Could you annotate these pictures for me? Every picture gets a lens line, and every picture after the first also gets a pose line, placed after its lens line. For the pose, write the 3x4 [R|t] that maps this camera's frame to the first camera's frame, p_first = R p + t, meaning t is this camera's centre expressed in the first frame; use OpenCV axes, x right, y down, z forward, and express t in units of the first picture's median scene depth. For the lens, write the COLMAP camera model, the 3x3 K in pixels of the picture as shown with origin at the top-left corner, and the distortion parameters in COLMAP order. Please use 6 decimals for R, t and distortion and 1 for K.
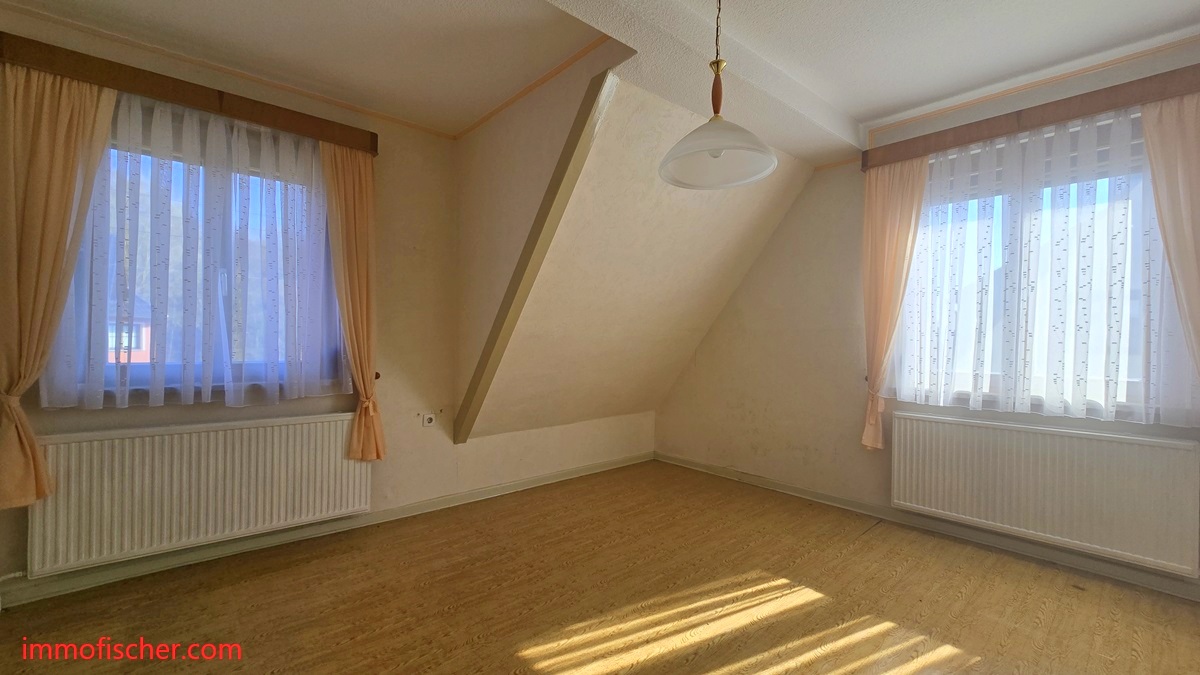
lens RADIAL K [[489.2, 0, 601.3], [0, 489.2, 342.0], [0, 0, 1]] dist [-0.006105, 0.003269]
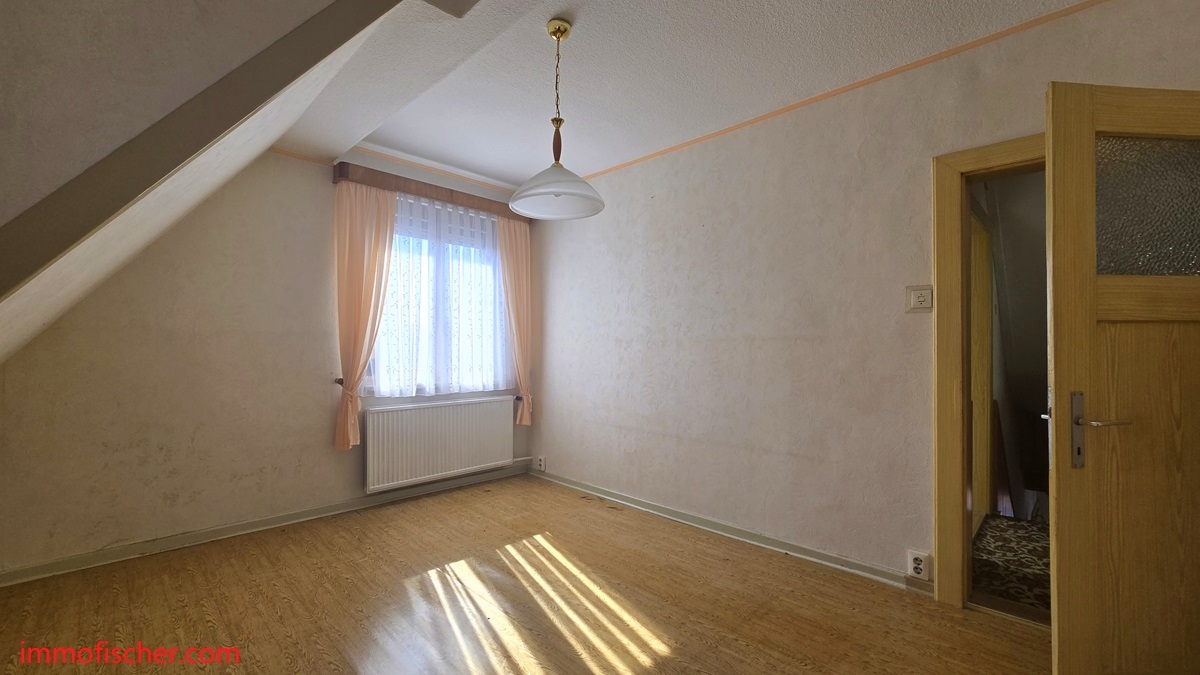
lens RADIAL K [[489.2, 0, 601.4], [0, 489.2, 340.2], [0, 0, 1]] dist [-0.006105, 0.003269]
pose [[-0.076091, 0.005152, 0.997088, -0.584421], [0.002049, 0.999985, -0.005011, -0.005843], [-0.997099, 0.001662, -0.076100, 0.585458]]
